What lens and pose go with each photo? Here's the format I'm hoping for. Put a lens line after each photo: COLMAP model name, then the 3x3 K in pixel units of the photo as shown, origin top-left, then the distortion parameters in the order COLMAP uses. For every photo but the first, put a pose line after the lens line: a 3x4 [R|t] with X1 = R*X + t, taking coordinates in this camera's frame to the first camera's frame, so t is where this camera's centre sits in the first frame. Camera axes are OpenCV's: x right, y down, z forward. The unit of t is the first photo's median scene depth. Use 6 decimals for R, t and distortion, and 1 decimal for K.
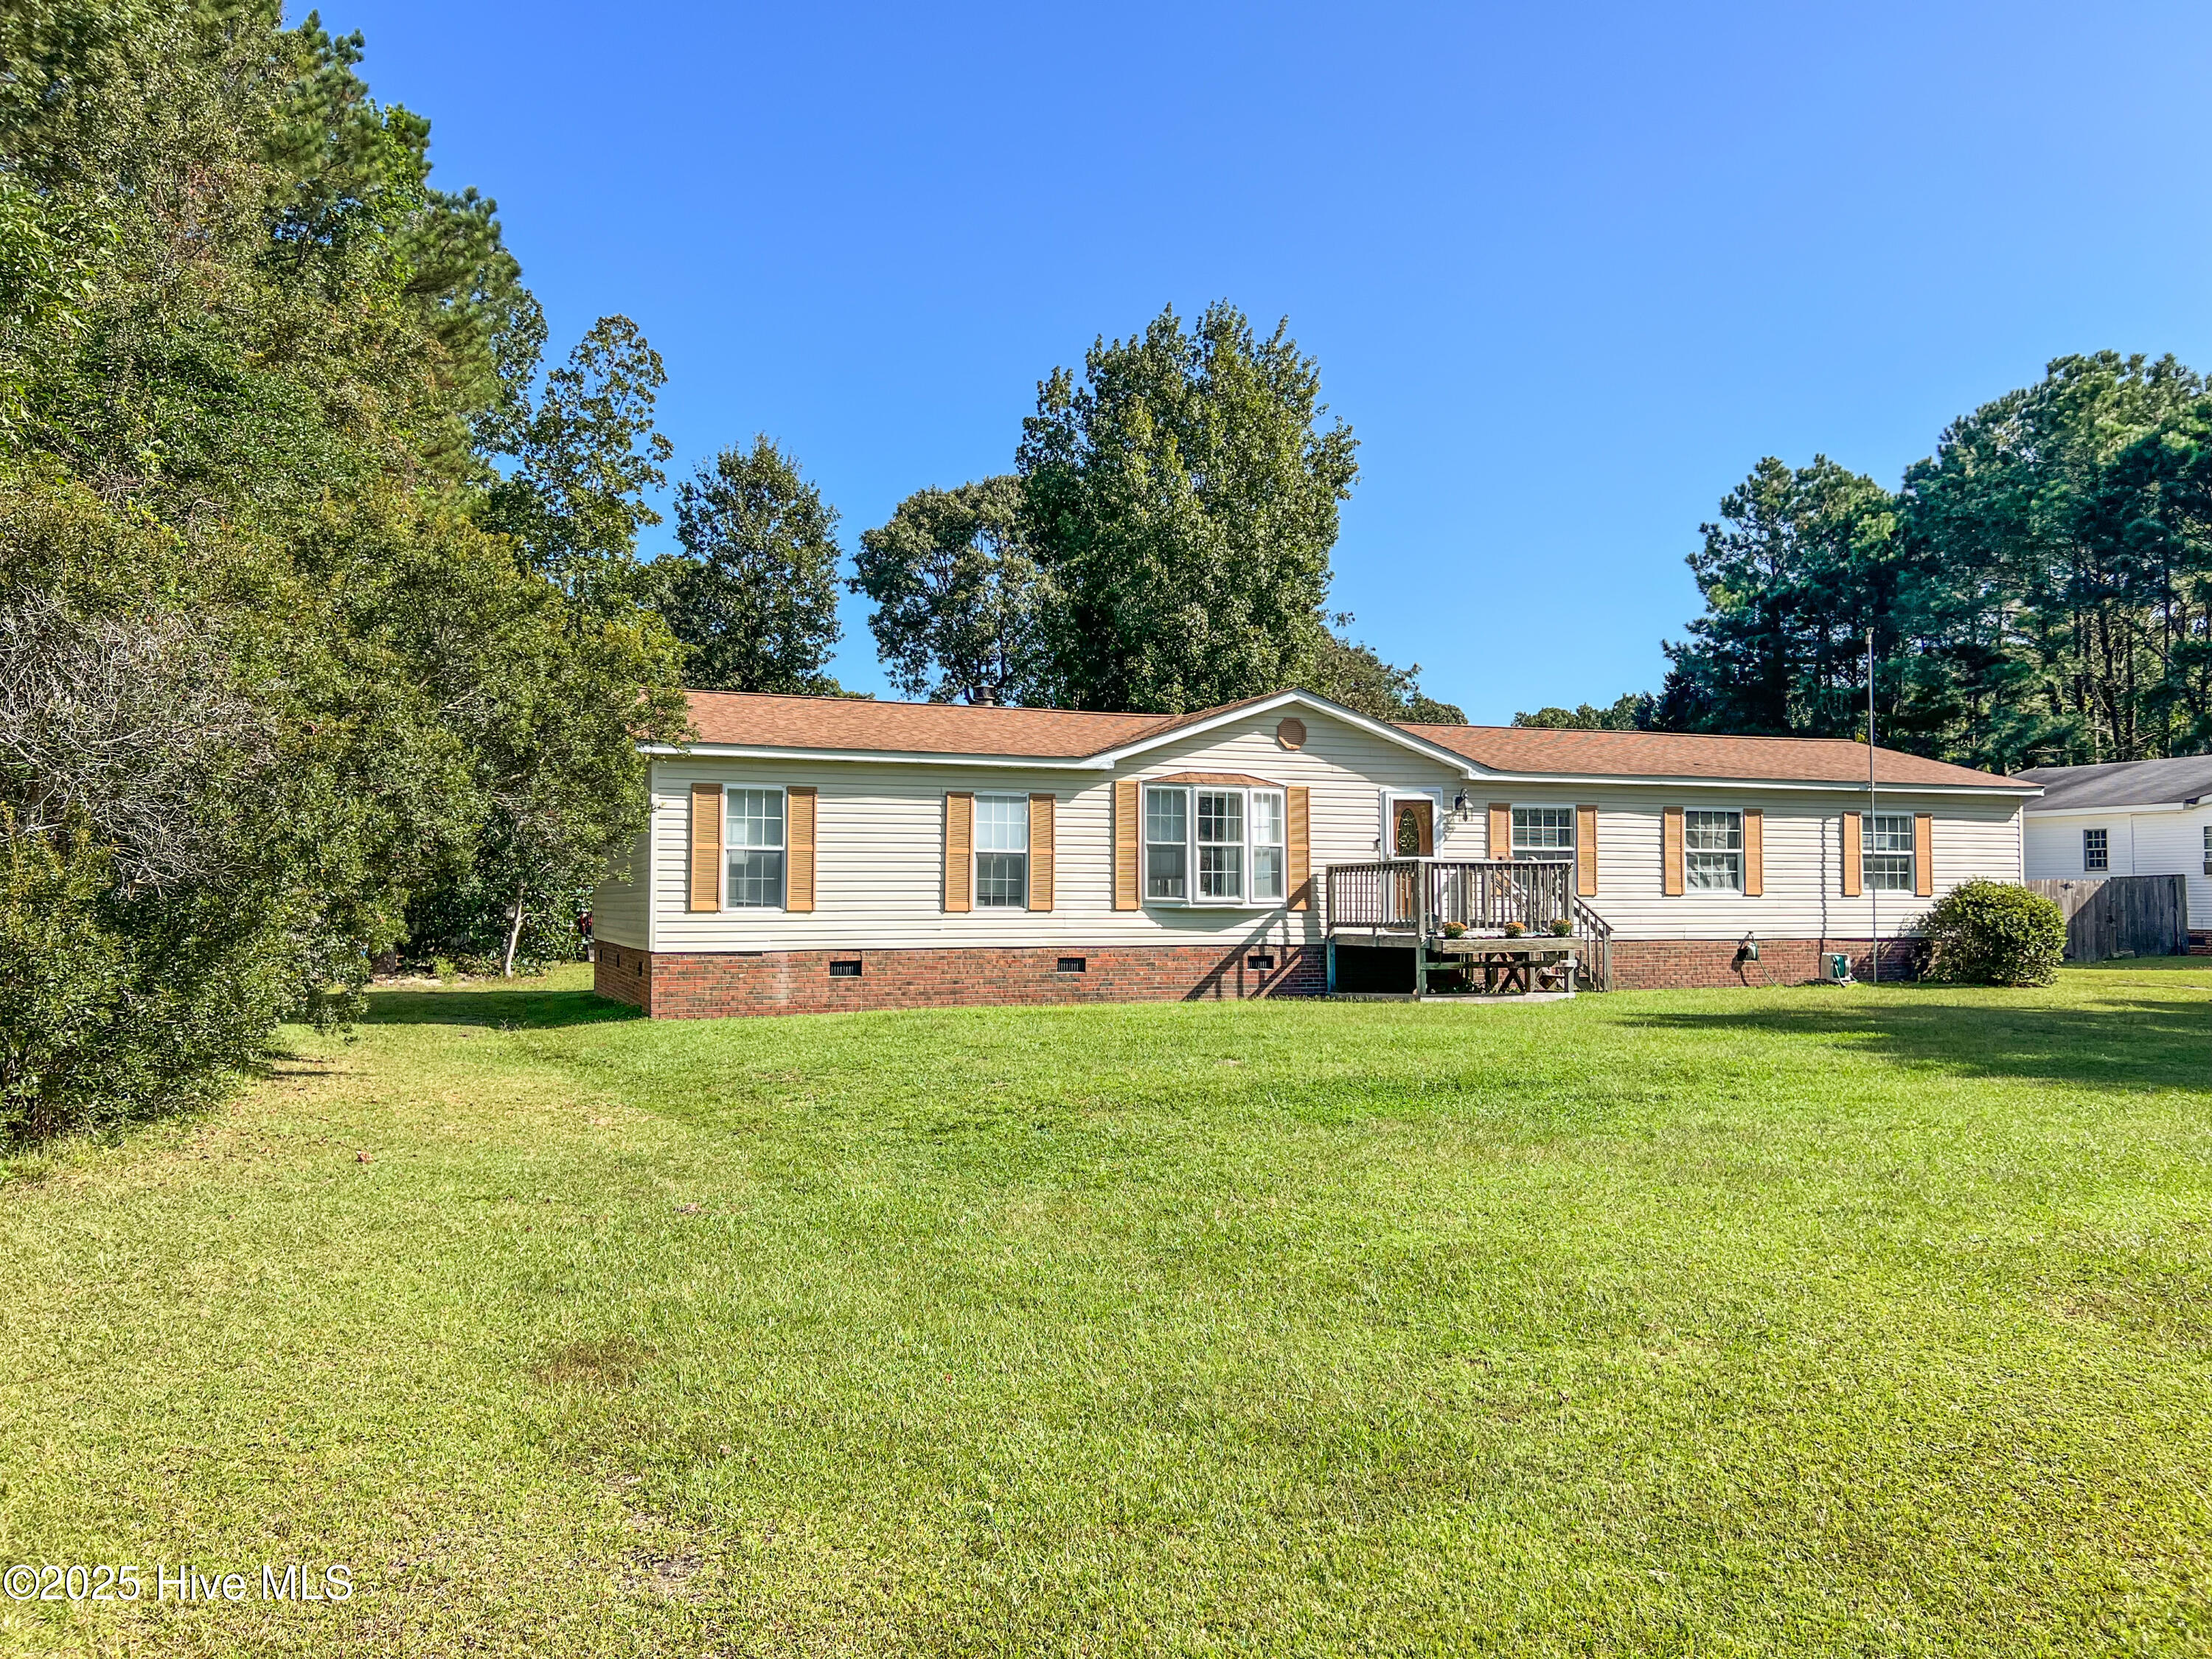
lens RADIAL K [[1676.0, 0, 1105.5], [0, 1676.0, 829.7], [0, 0, 1]] dist [0.000074, 0.000004]
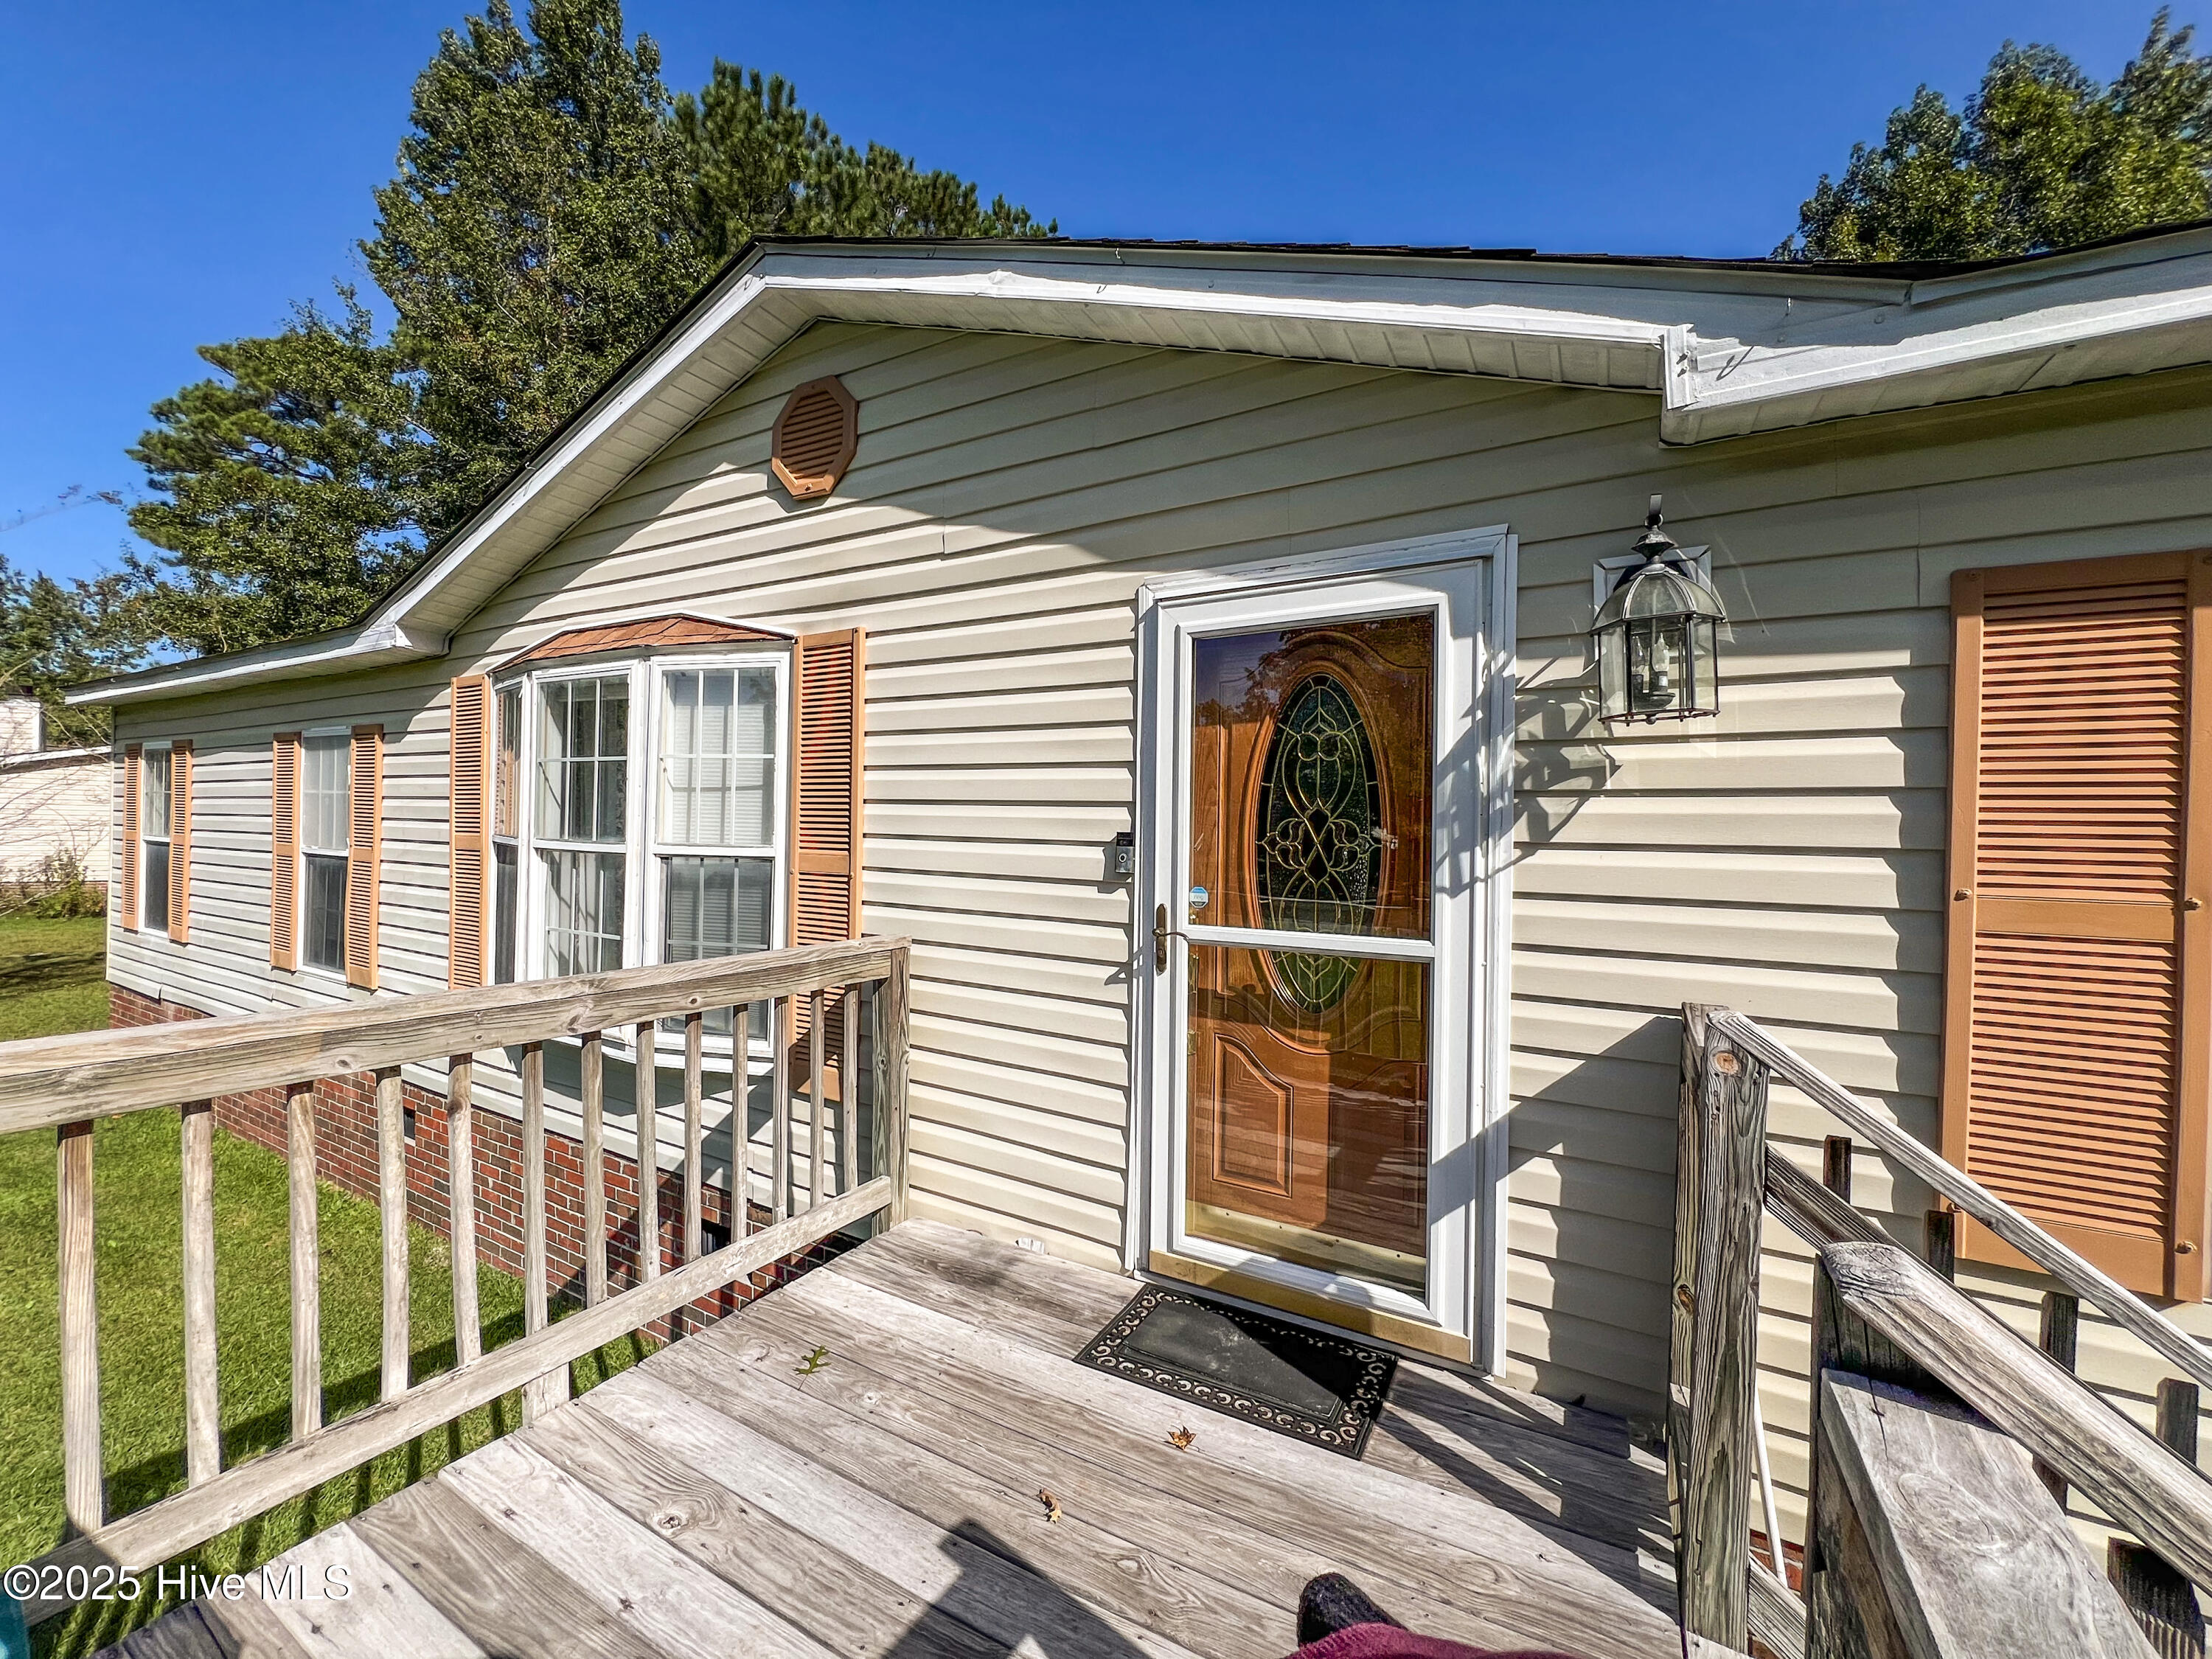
lens RADIAL K [[904.6, 0, 1105.2], [0, 904.6, 827.0], [0, 0, 1]] dist [-0.000927, 0.000026]
pose [[0.630343, 0.013159, -0.776205, 0.253977], [0.017234, 0.999373, 0.030938, 0.001277], [0.776126, -0.032878, 0.629720, 0.942987]]
